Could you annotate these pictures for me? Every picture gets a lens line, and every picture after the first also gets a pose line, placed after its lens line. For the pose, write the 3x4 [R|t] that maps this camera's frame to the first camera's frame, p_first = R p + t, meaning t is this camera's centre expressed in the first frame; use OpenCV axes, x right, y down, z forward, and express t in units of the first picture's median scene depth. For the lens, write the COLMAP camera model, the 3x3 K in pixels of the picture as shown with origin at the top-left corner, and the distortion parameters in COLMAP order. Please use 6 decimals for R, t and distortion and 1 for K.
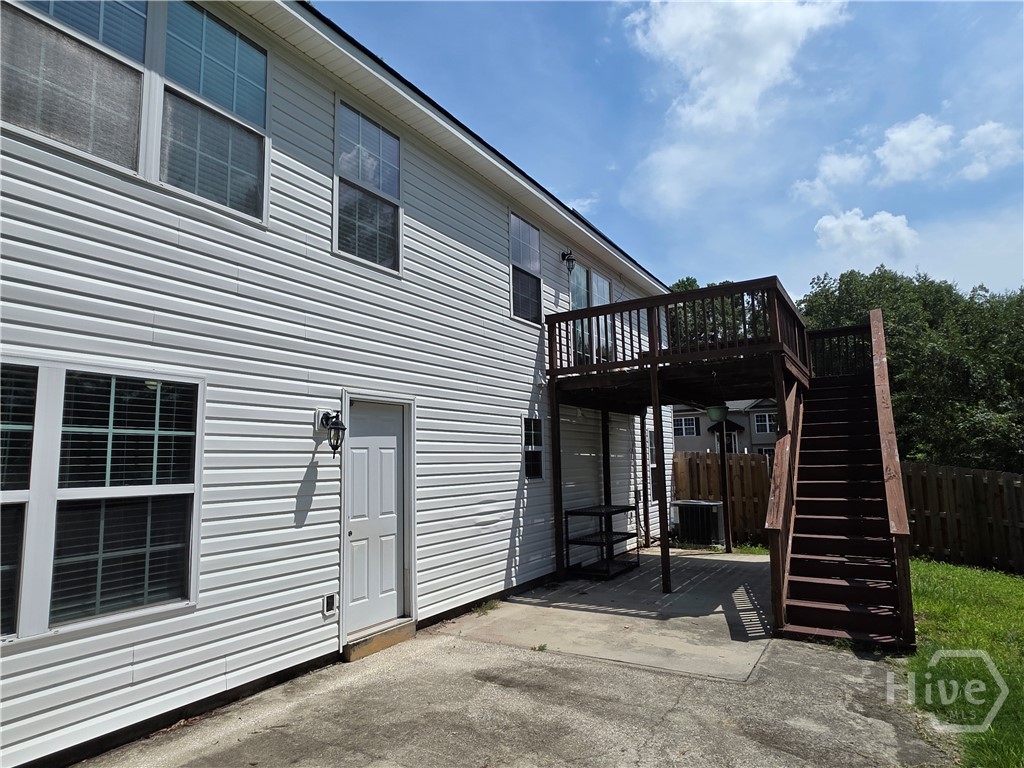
lens RADIAL K [[596.0, 0, 511.4], [0, 596.0, 386.9], [0, 0, 1]] dist [-0.005655, 0.002206]
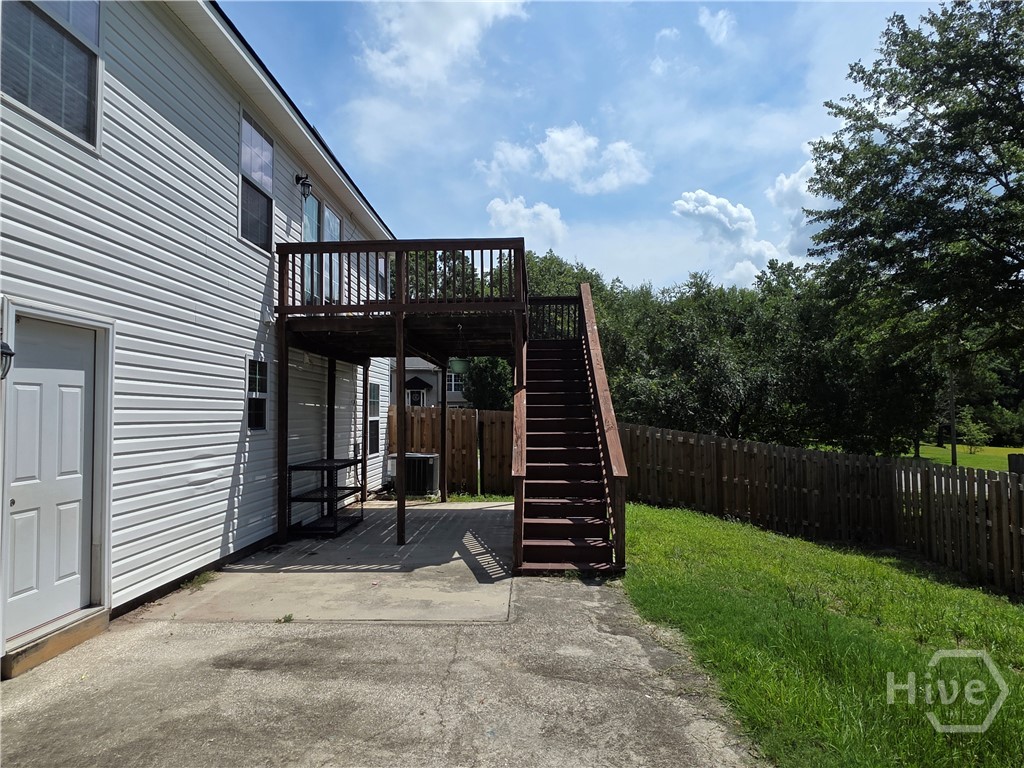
lens RADIAL K [[596.0, 0, 505.5], [0, 596.0, 387.2], [0, 0, 1]] dist [-0.005655, 0.002206]
pose [[0.870339, 0.037773, 0.491002, -0.096993], [-0.073538, 0.995843, 0.053742, 0.023917], [-0.486931, -0.082881, 0.869499, 0.093983]]
